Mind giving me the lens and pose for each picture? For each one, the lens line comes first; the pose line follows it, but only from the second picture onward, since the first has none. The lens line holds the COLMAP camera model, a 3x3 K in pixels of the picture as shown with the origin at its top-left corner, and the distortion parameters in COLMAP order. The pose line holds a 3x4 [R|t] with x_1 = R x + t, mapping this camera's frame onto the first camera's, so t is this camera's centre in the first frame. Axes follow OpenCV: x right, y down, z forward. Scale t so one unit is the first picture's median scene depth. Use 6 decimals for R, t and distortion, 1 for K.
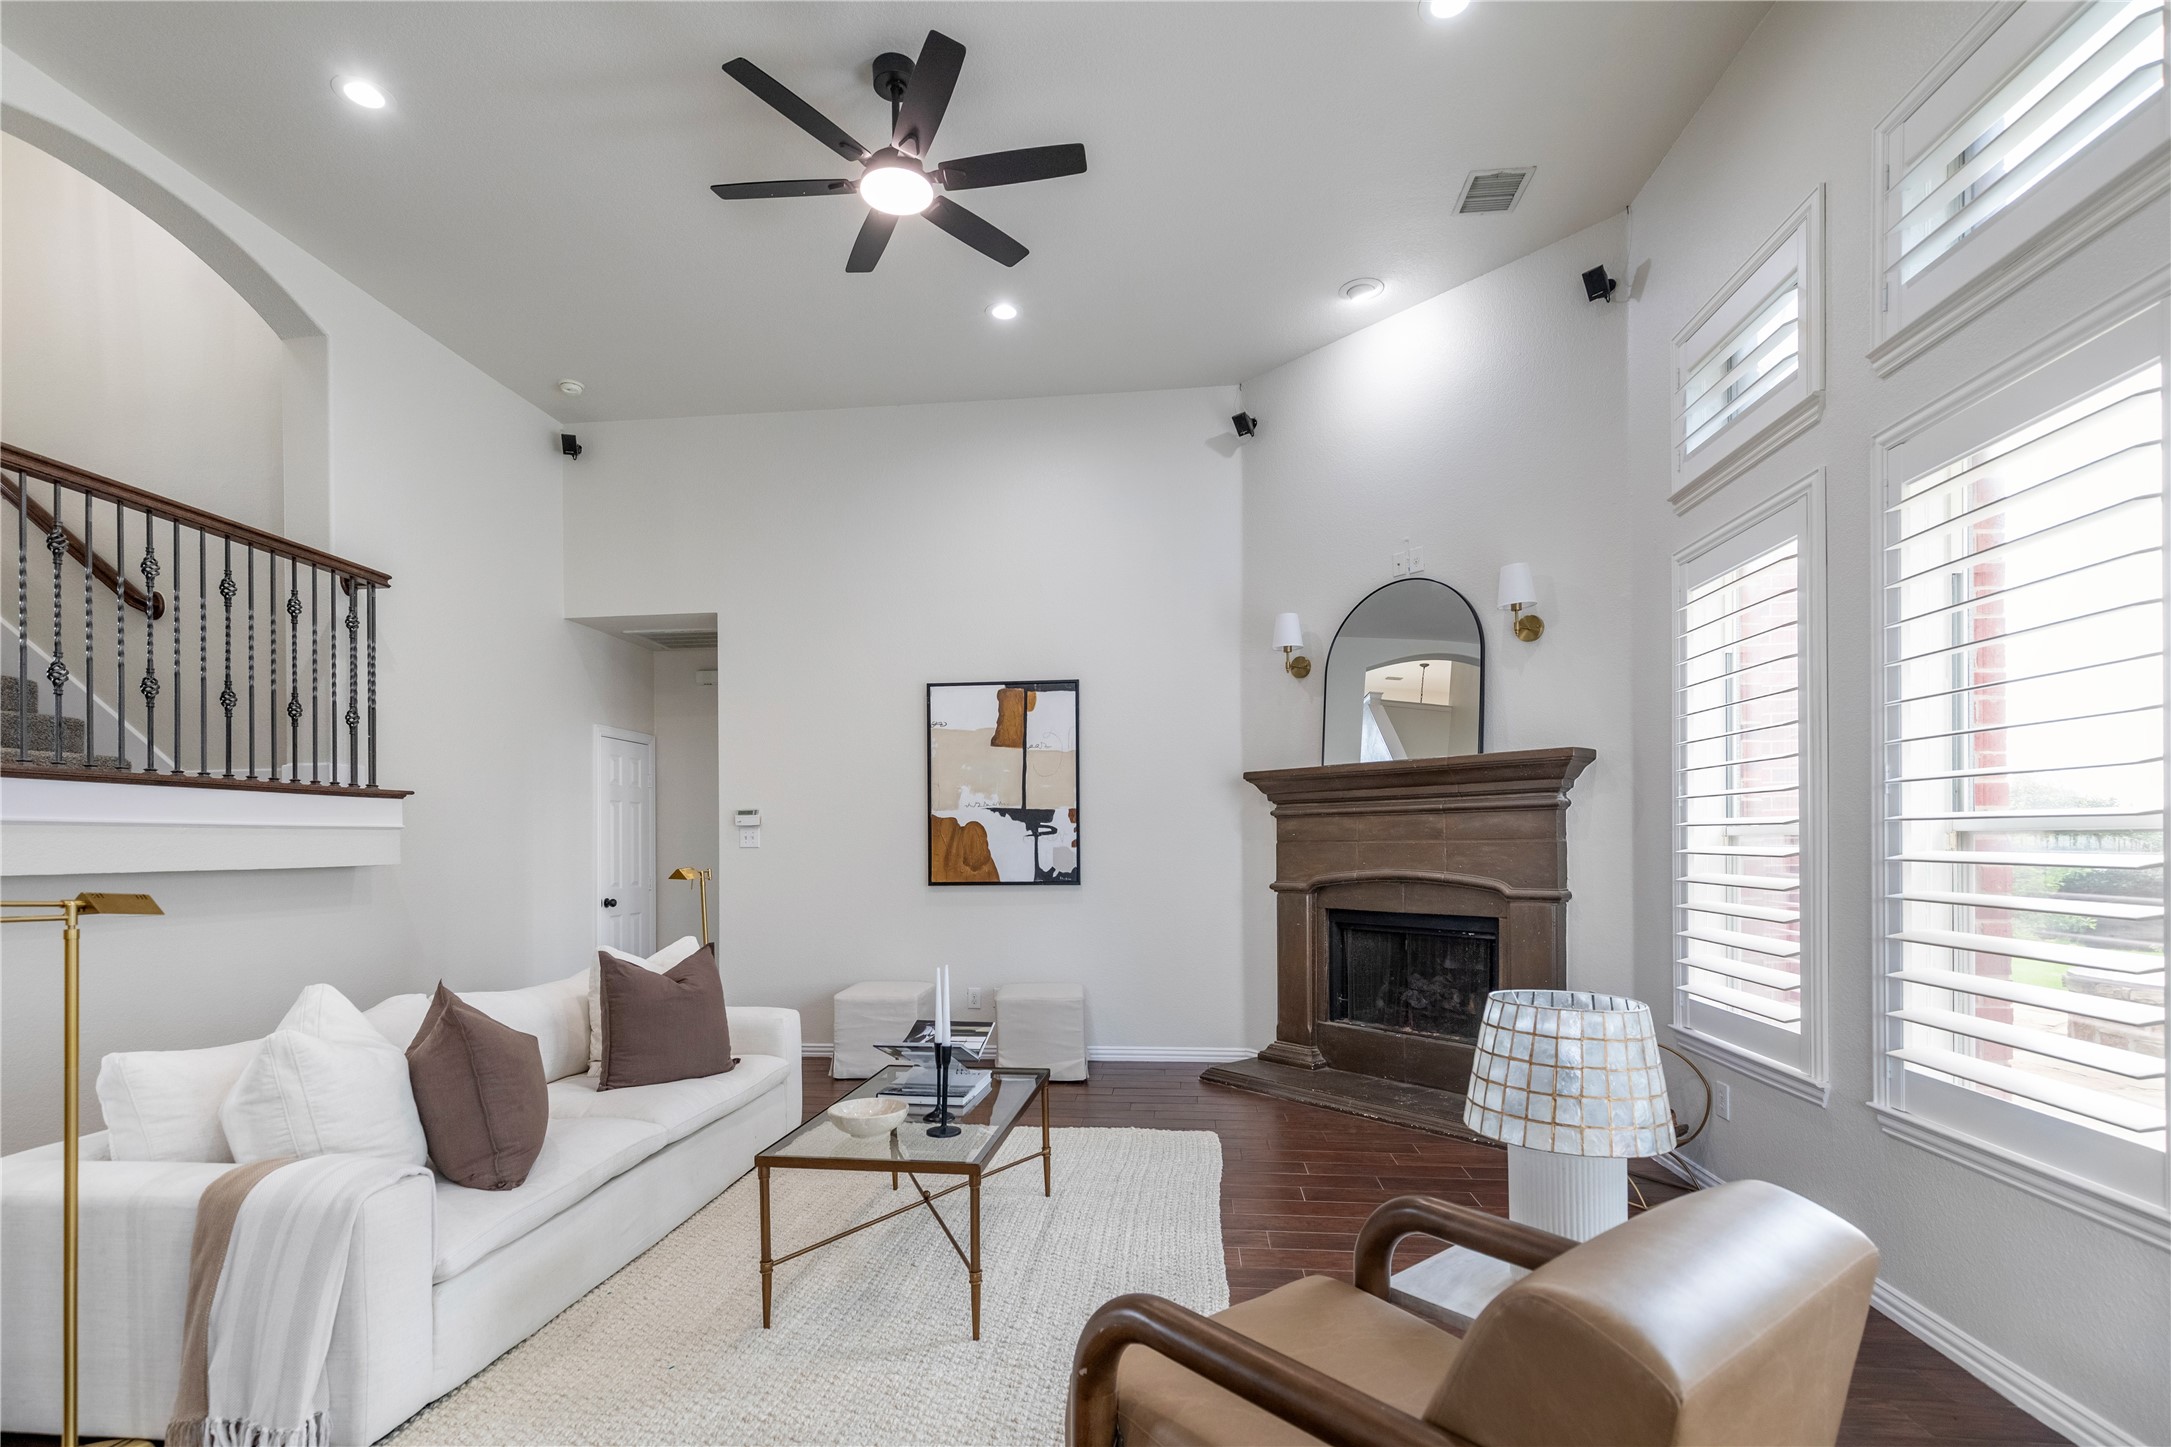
lens RADIAL K [[1014.3, 0, 1086.6], [0, 1014.3, 848.3], [0, 0, 1]] dist [0.000076, -0.000240]
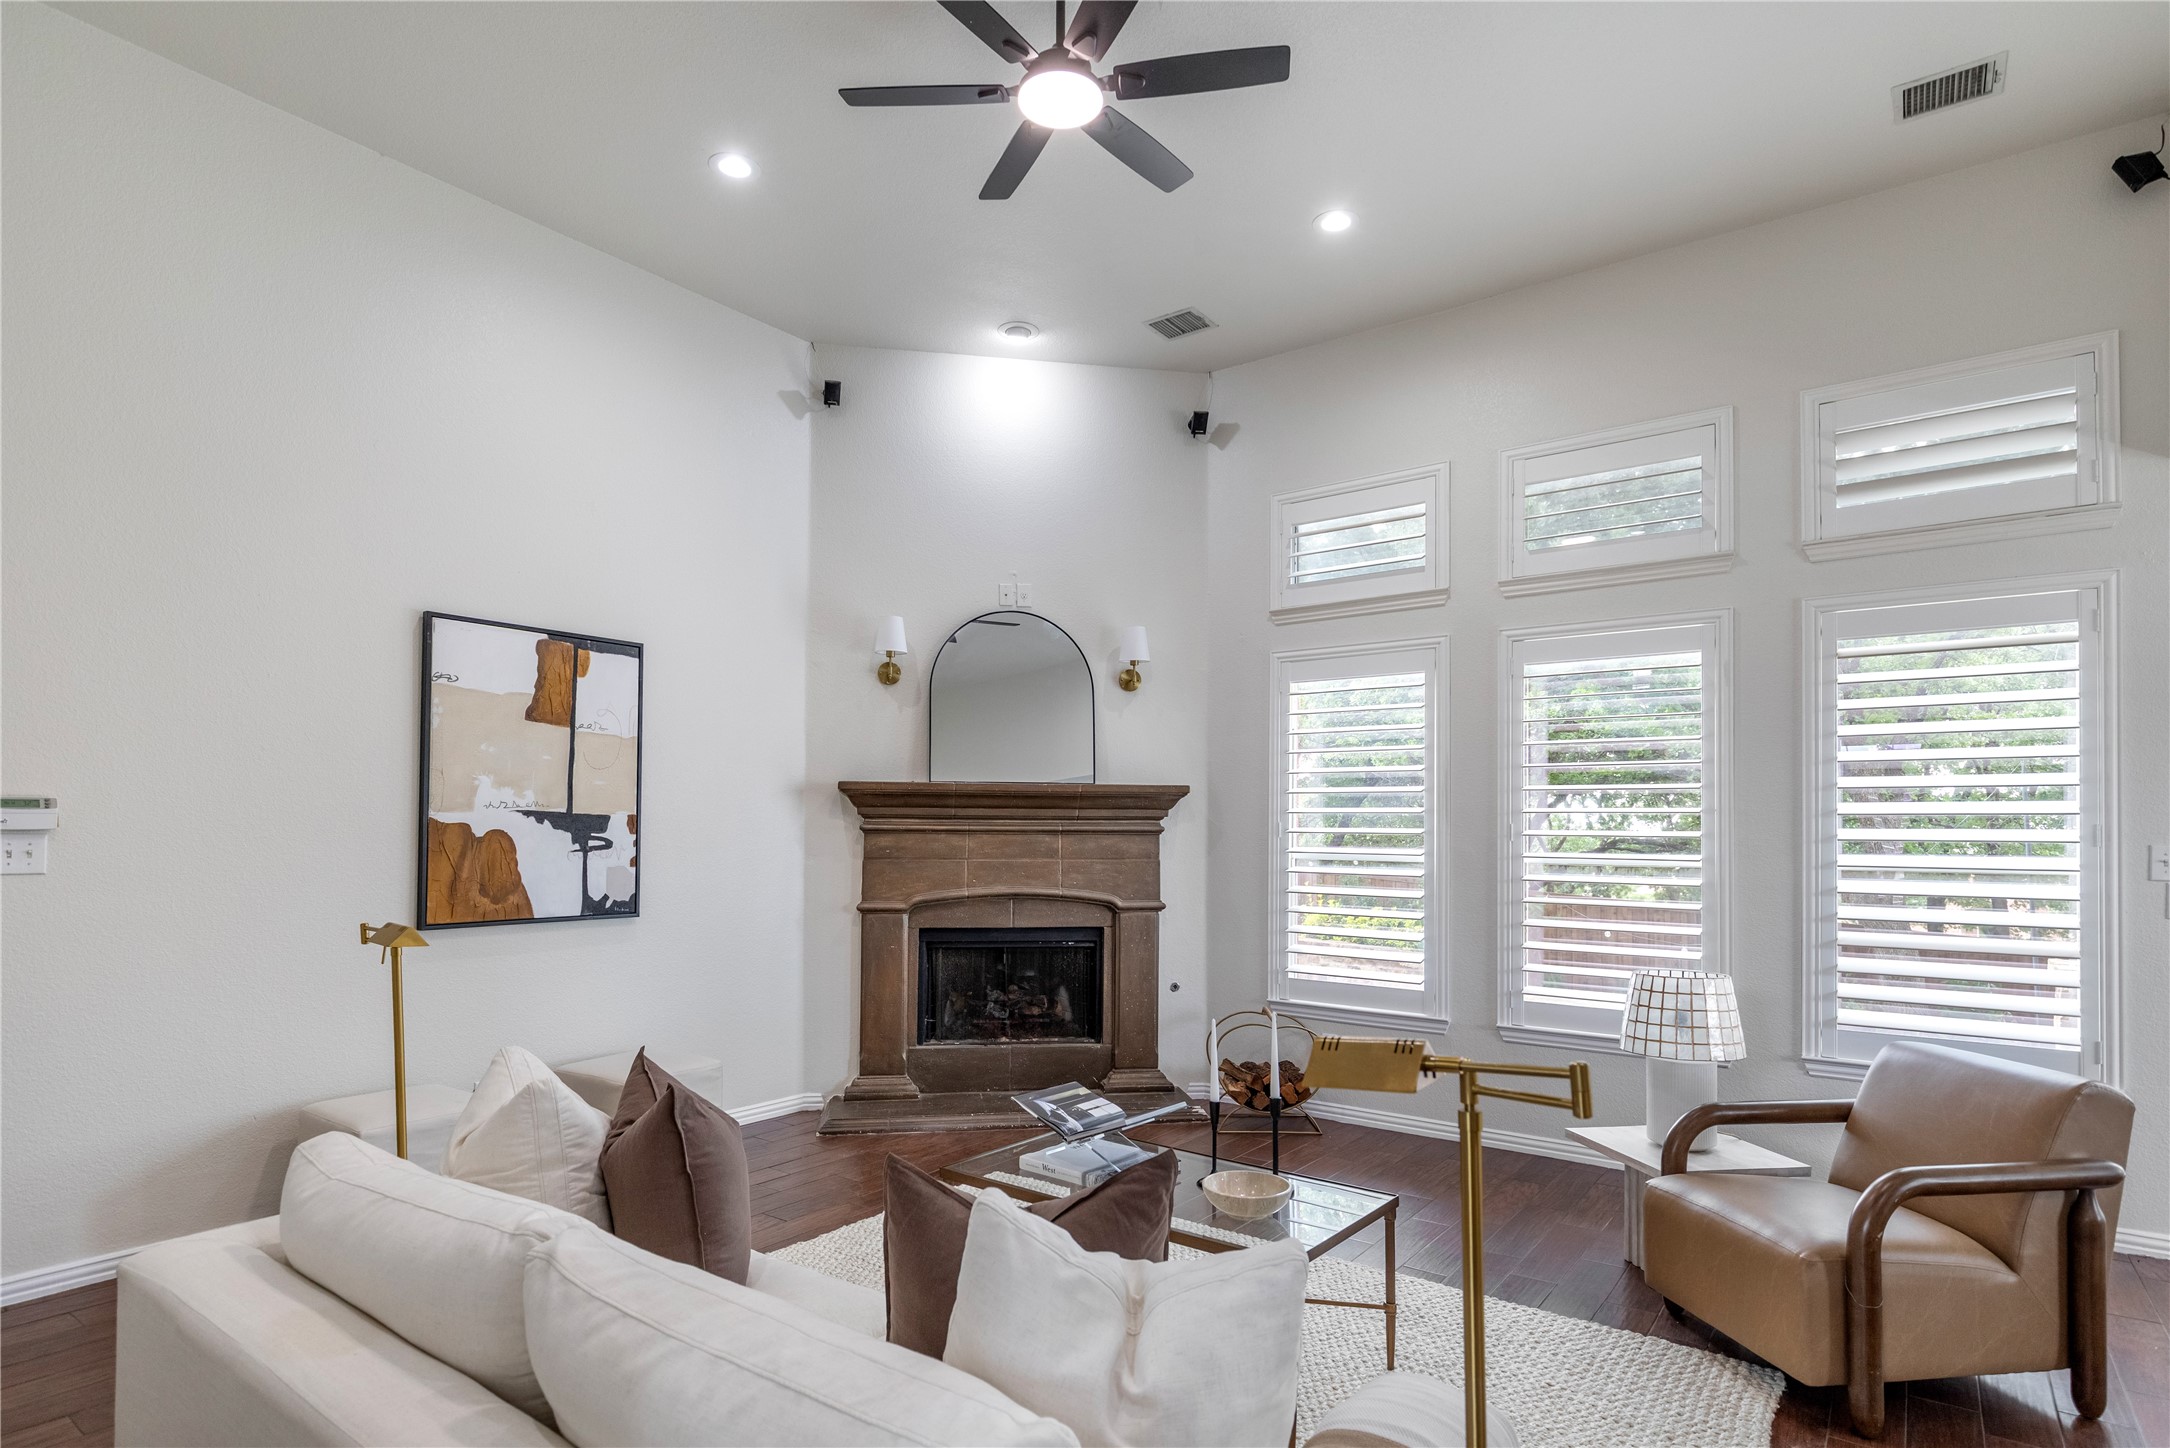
lens RADIAL K [[1104.0, 0, 1085.1], [0, 1104.0, 813.3], [0, 0, 1]] dist [0.002242, 0.000080]
pose [[0.520392, 0.027607, 0.853481, -0.551461], [-0.007740, 0.999589, -0.027613, -0.020946], [-0.853893, 0.007763, 0.520391, 0.302321]]
